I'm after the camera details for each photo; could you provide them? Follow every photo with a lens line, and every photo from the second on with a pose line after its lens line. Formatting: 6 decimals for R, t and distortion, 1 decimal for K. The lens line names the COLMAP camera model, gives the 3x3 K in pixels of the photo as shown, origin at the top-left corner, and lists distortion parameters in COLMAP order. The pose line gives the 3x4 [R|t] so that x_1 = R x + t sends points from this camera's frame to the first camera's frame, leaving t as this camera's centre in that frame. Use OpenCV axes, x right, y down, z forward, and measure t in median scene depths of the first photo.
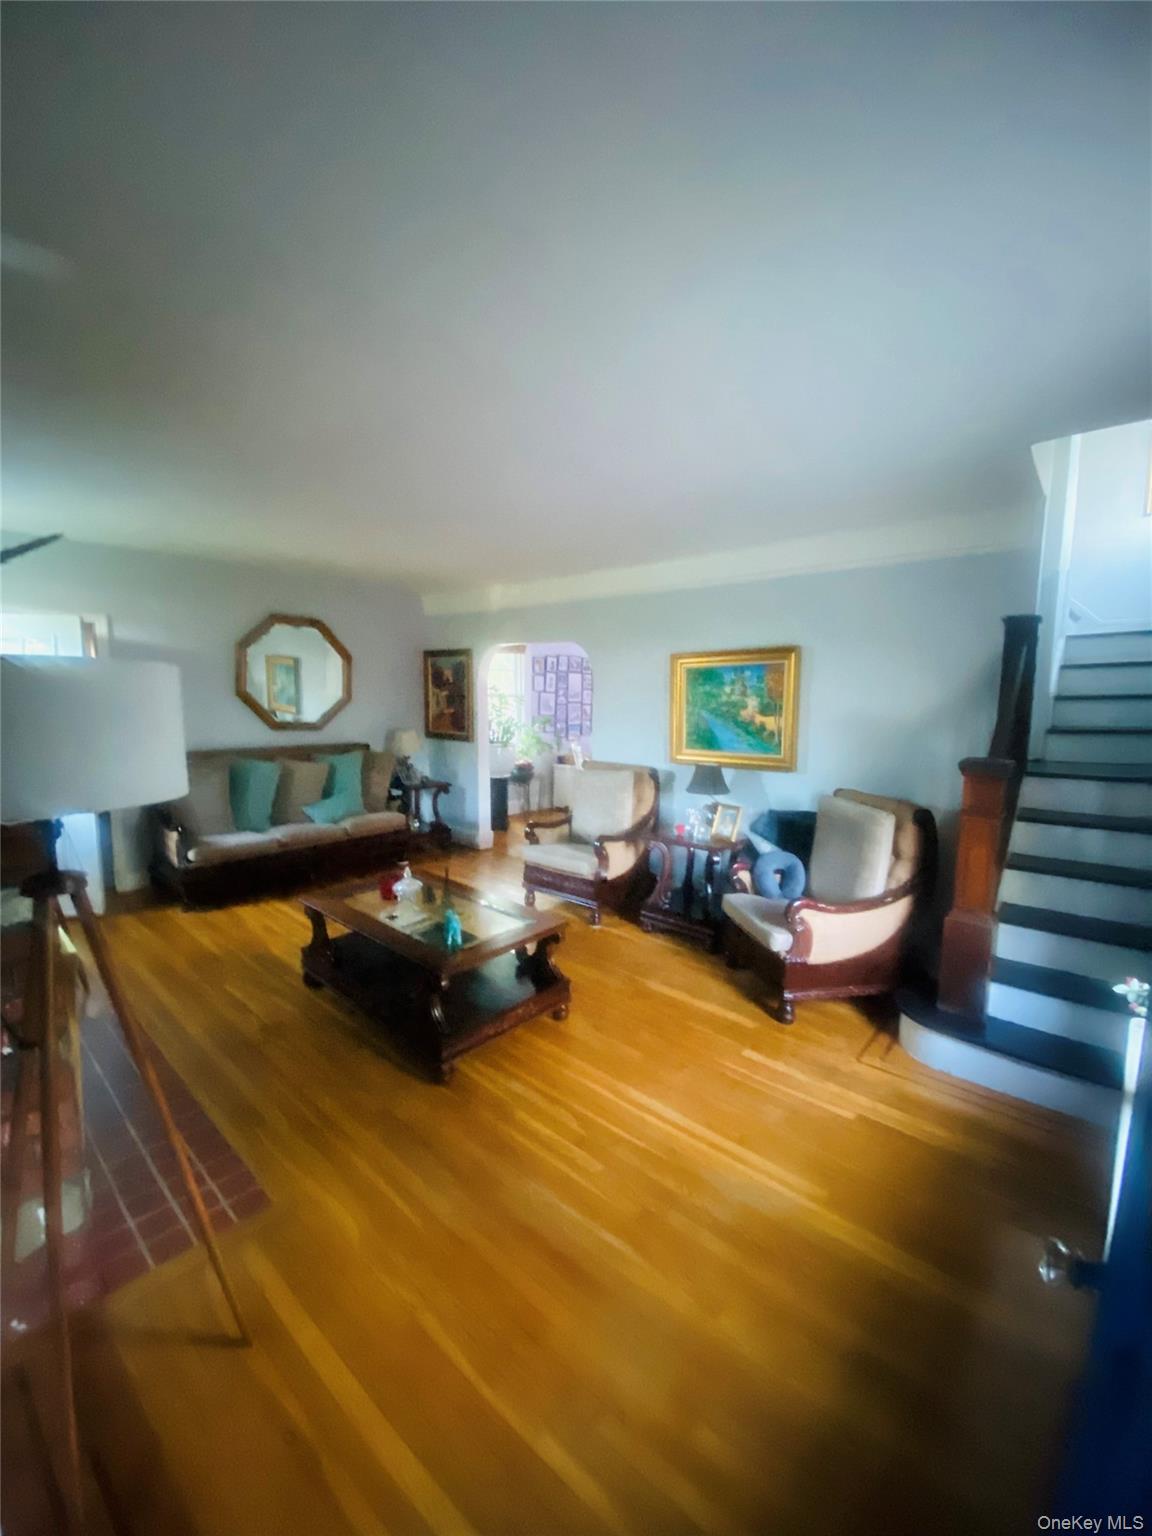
lens RADIAL K [[622.6, 0, 574.0], [0, 622.6, 768.6], [0, 0, 1]] dist [-0.000009, 0.000000]
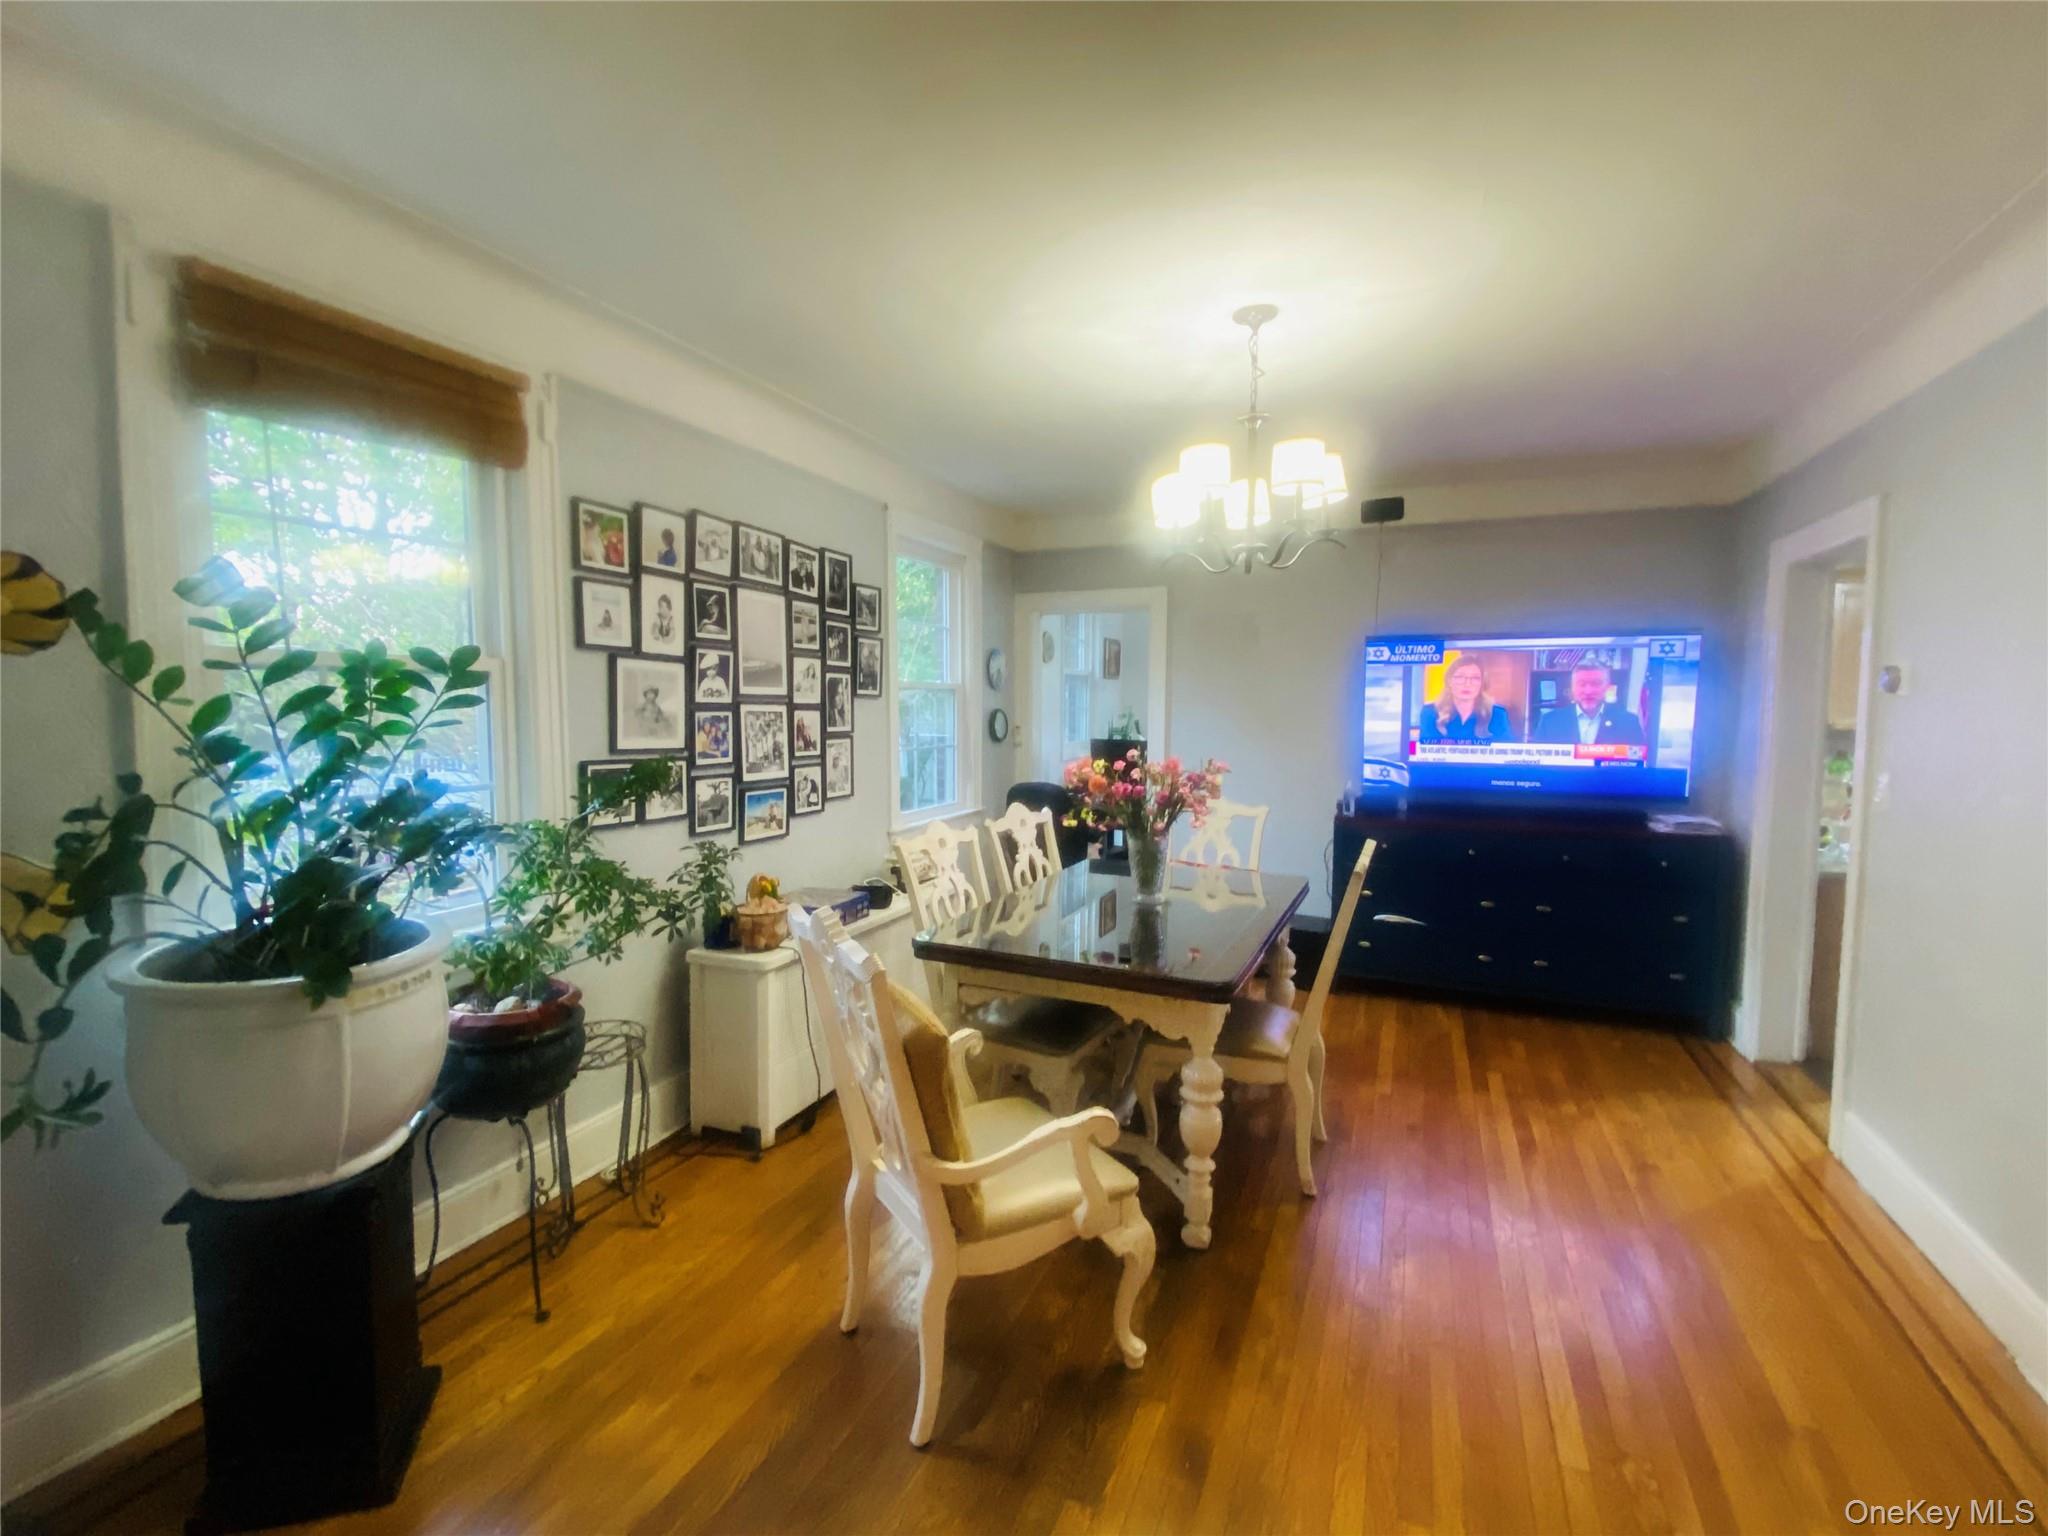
lens RADIAL K [[890.2, 0, 1027.3], [0, 890.2, 772.4], [0, 0, 1]] dist [0.001173, 0.000027]
pose [[0.948033, -0.032985, 0.316457, -0.014244], [0.044146, 0.998628, -0.028163, -0.060122], [-0.315094, 0.040670, 0.948189, 0.611610]]
